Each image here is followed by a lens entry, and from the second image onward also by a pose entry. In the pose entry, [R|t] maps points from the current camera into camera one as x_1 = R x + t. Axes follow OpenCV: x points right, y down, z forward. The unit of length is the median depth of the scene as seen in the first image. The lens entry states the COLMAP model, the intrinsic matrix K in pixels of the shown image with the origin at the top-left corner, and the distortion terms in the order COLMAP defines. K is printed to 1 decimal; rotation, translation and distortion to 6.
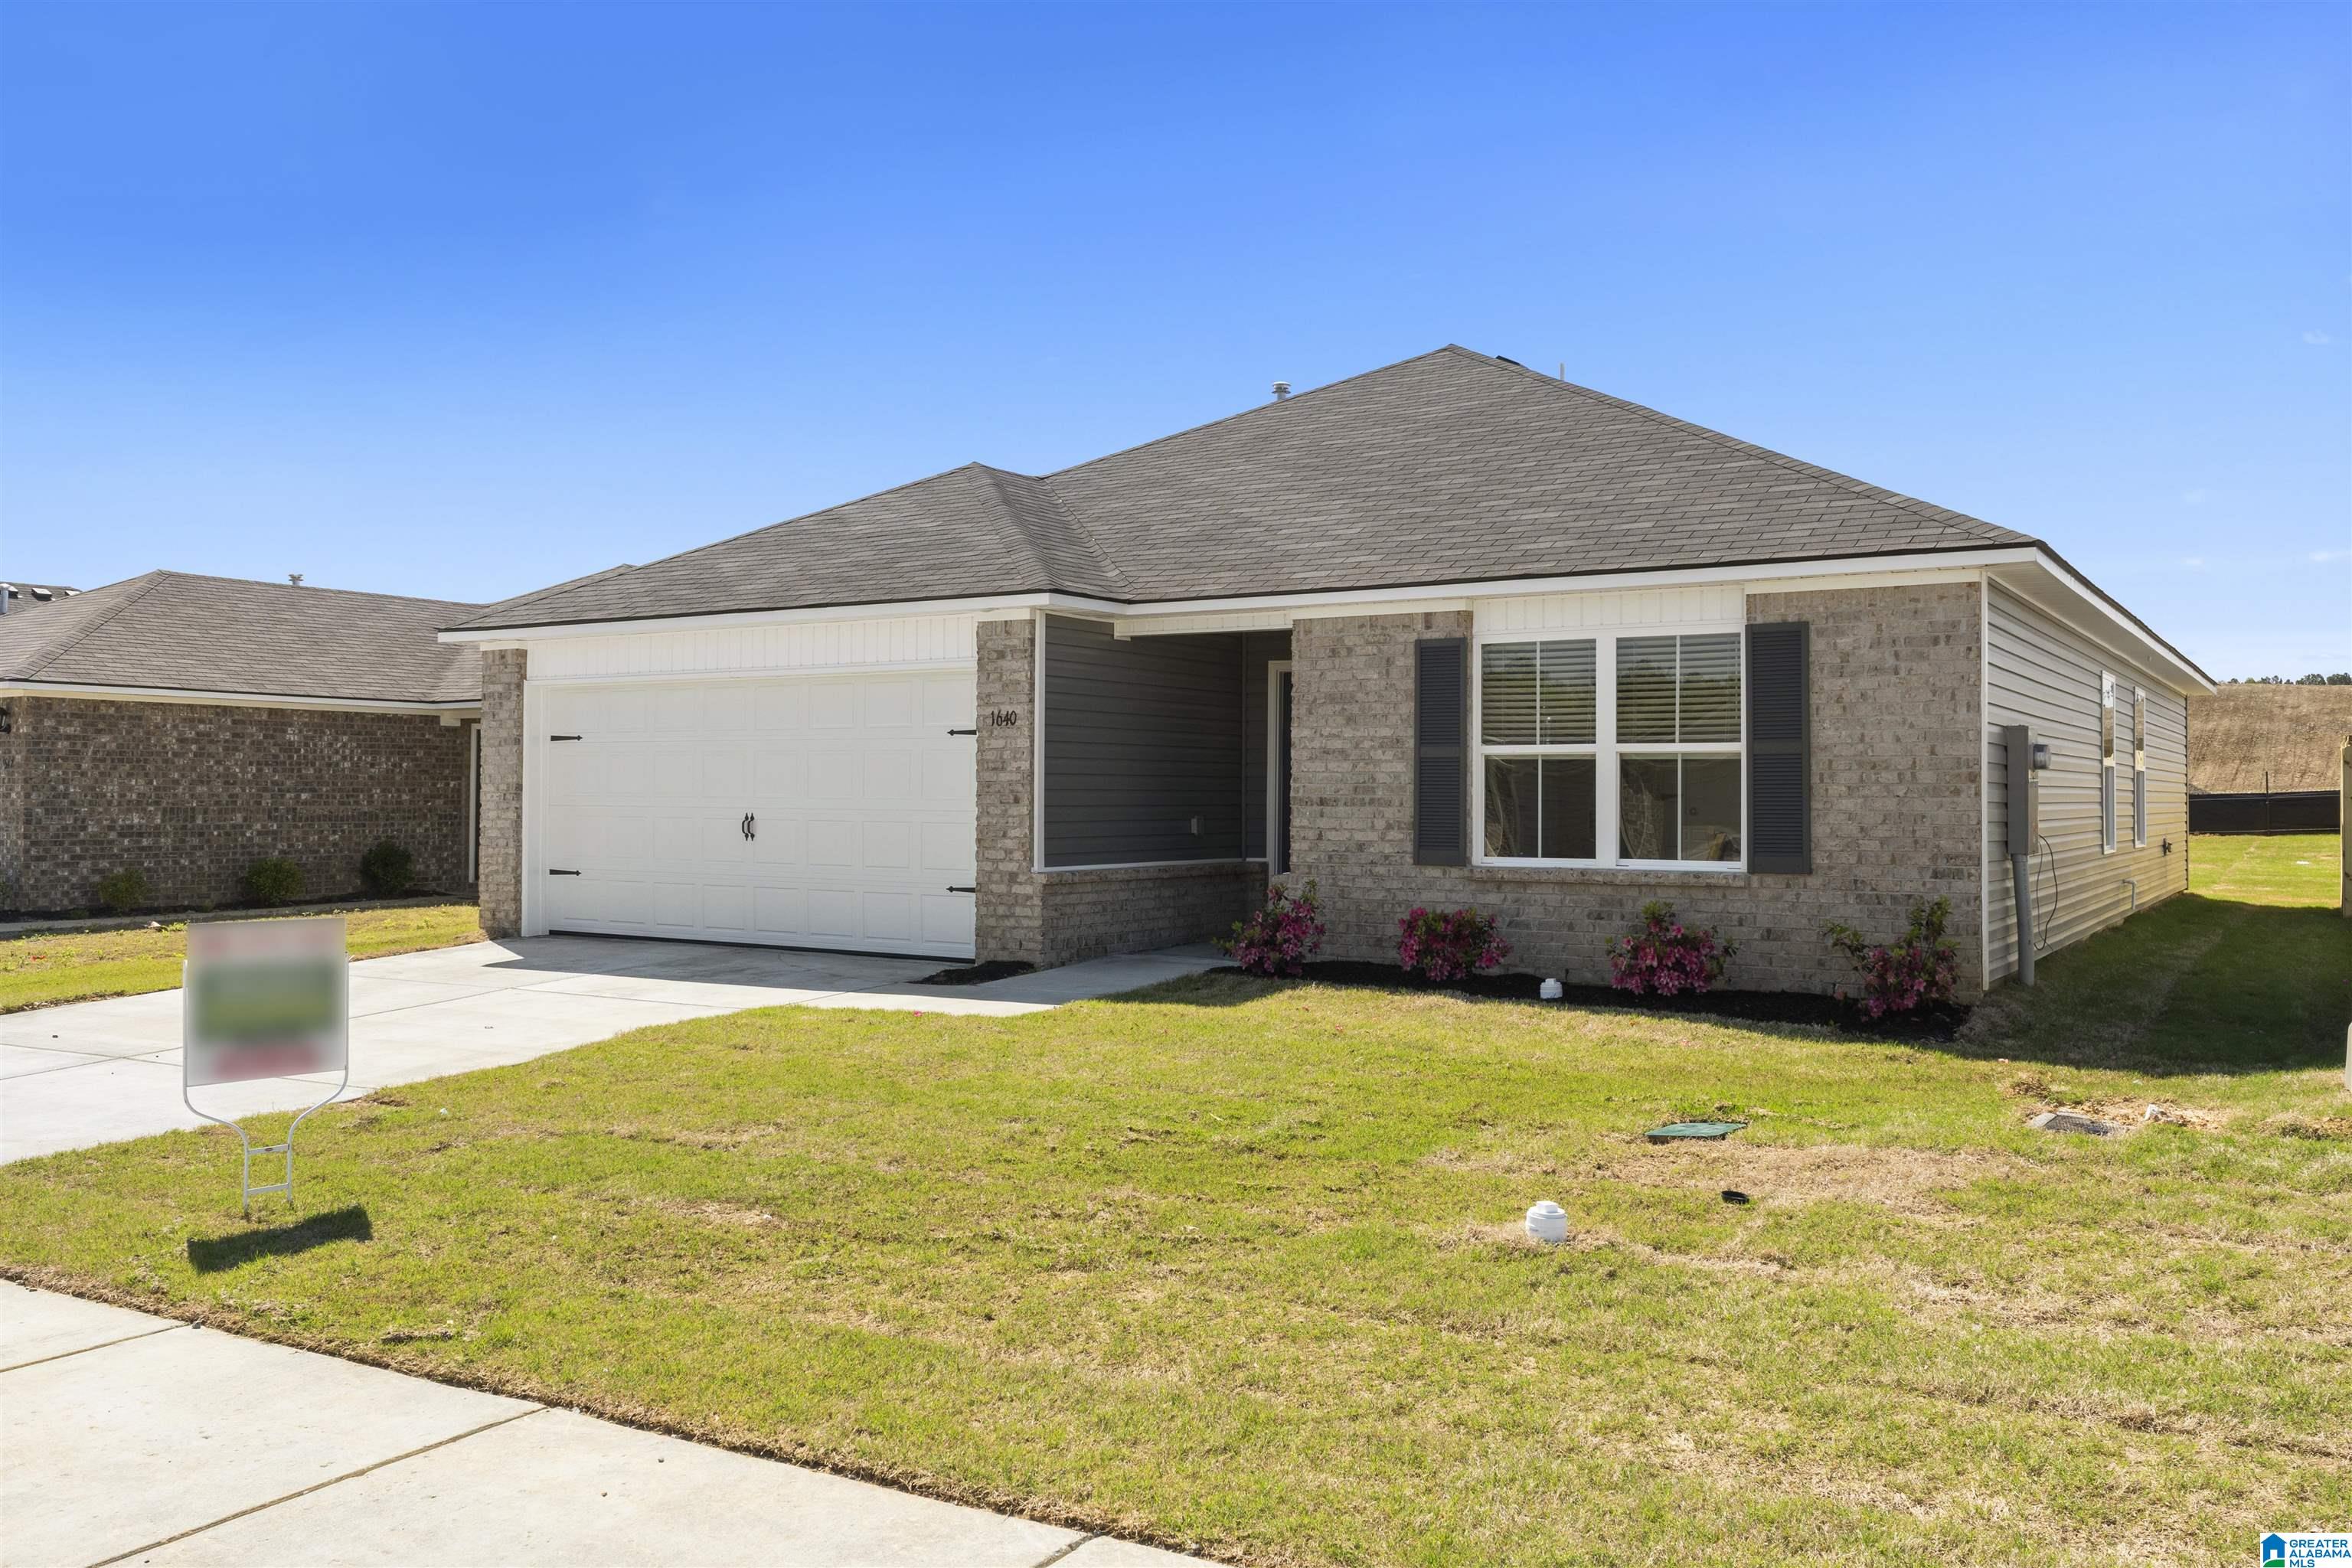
lens RADIAL K [[1903.1, 0, 1175.8], [0, 1903.1, 778.2], [0, 0, 1]] dist [-0.003713, 0.000216]
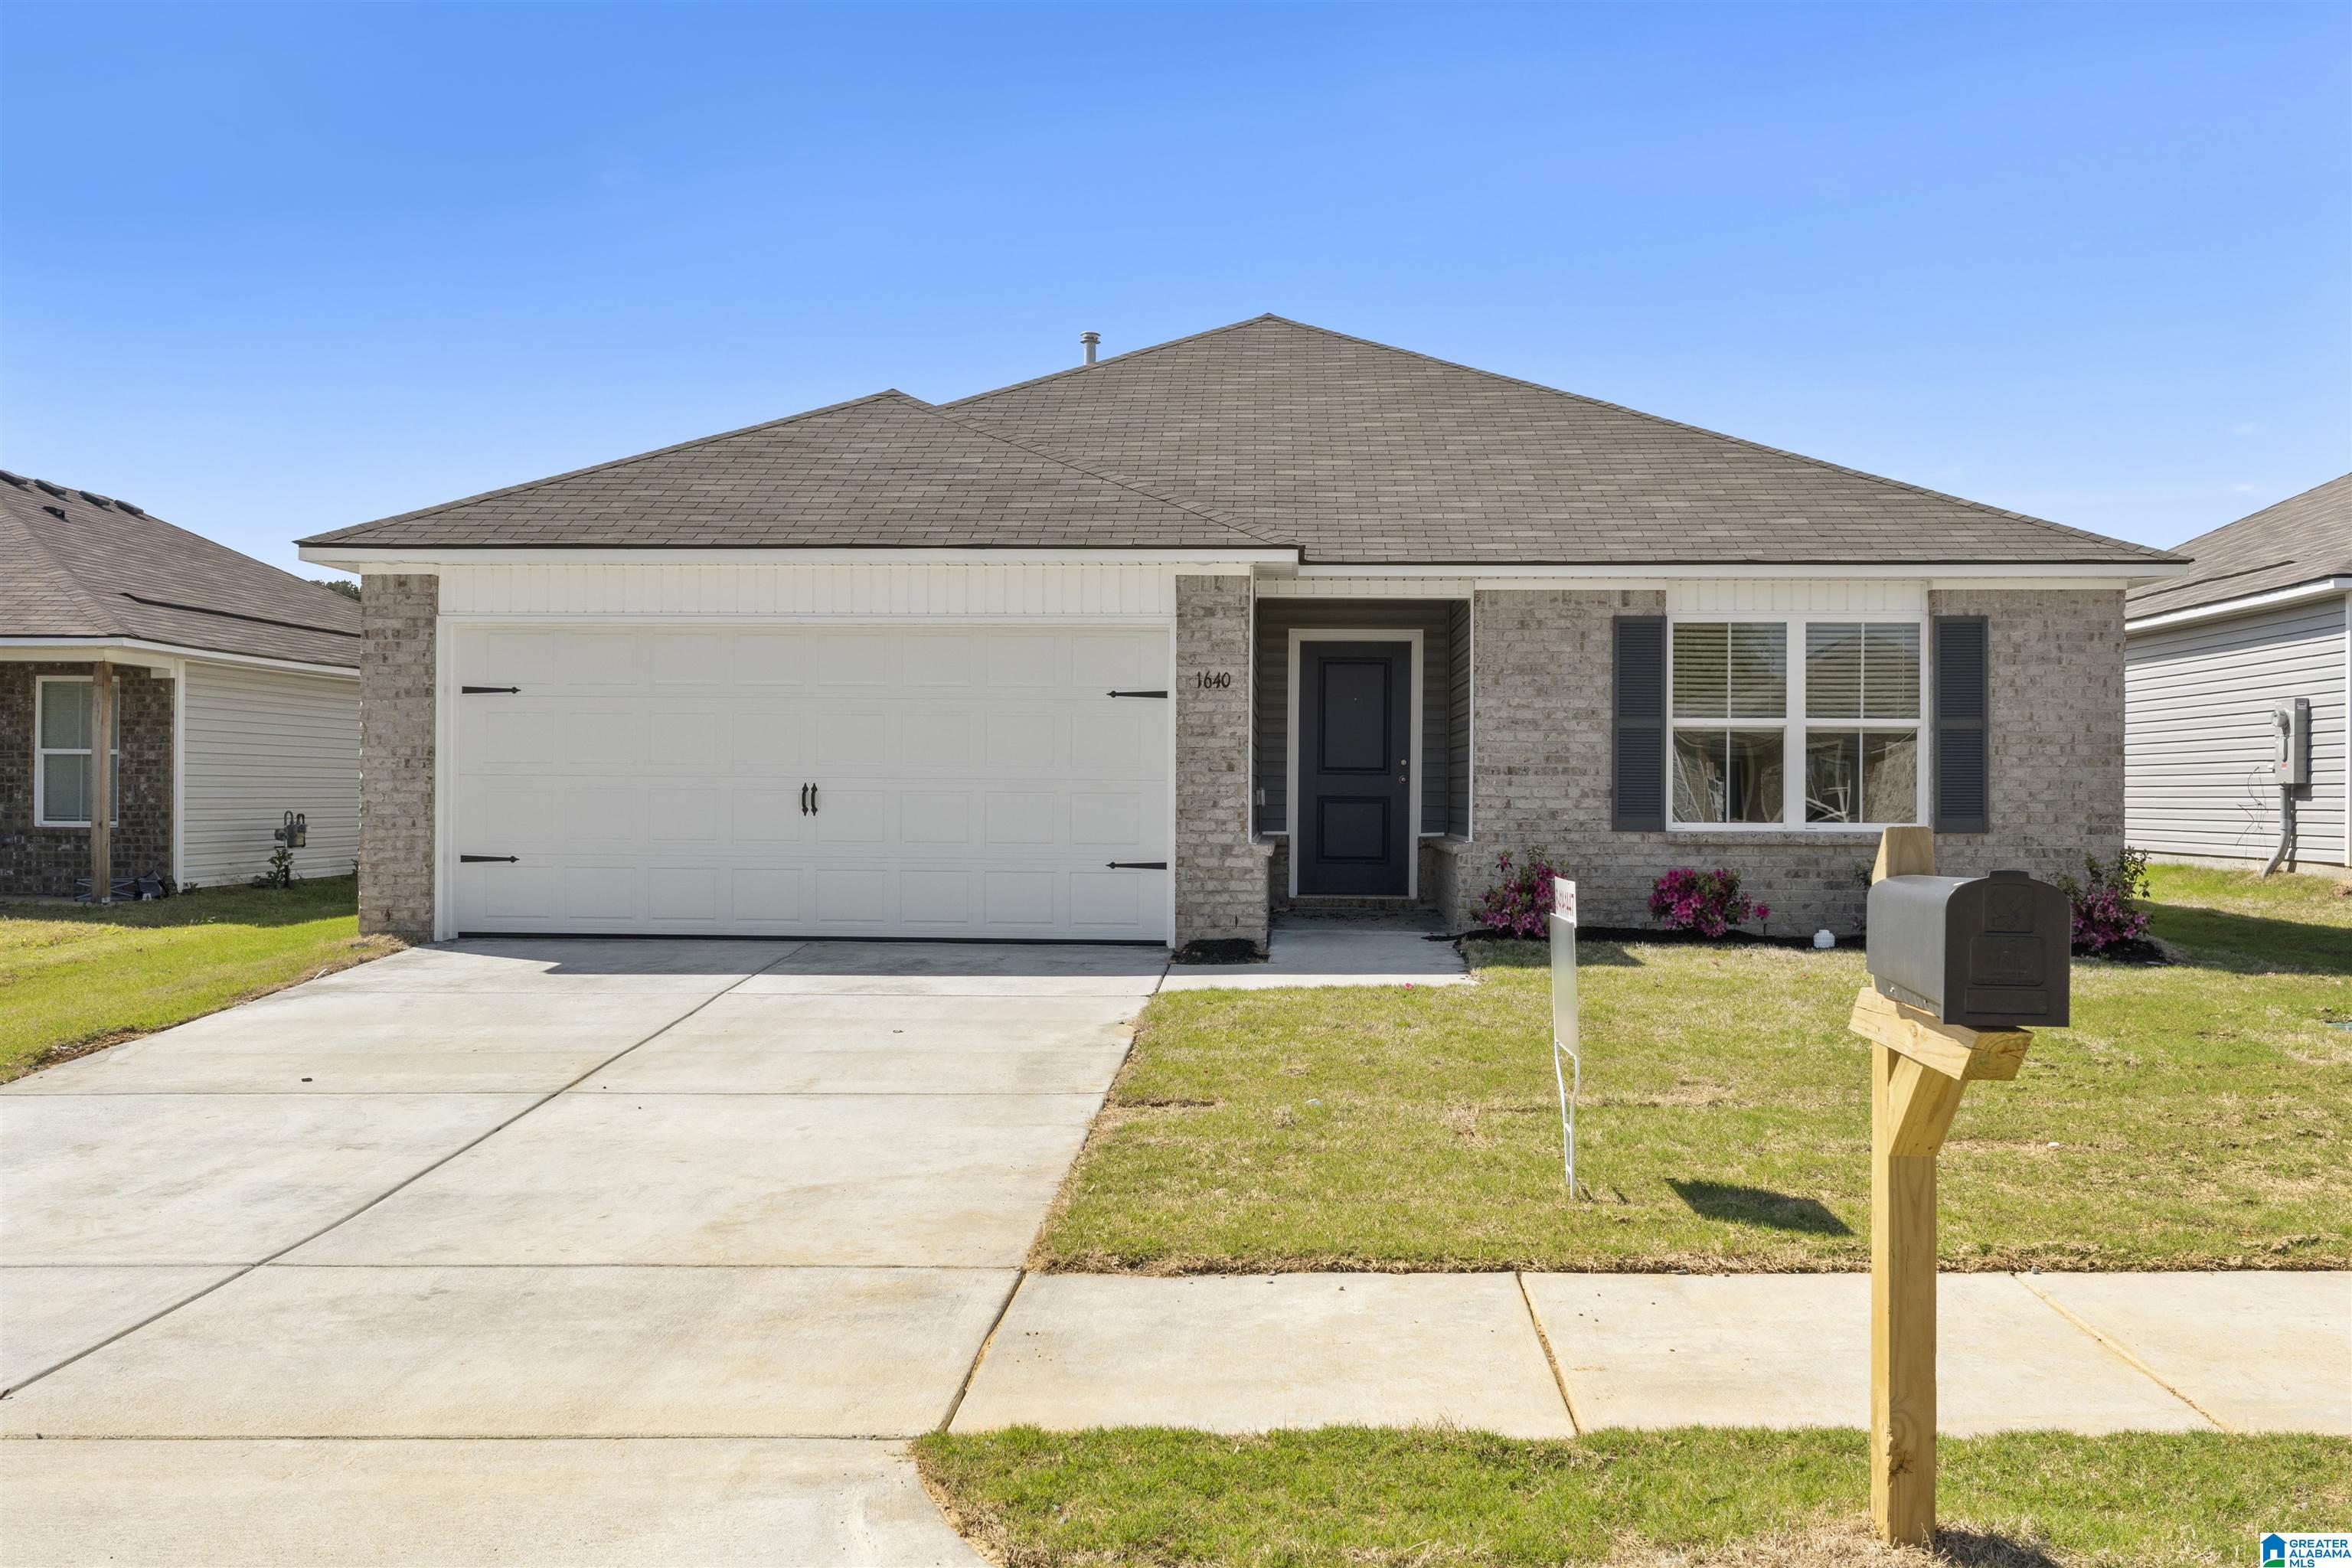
lens RADIAL K [[2005.2, 0, 1177.8], [0, 2005.2, 791.6], [0, 0, 1]] dist [-0.005281, -0.002331]
pose [[0.864653, 0.000264, 0.502370, -0.630820], [-0.006446, 0.999923, 0.010569, 0.013622], [-0.502329, -0.012377, 0.864588, 0.166022]]
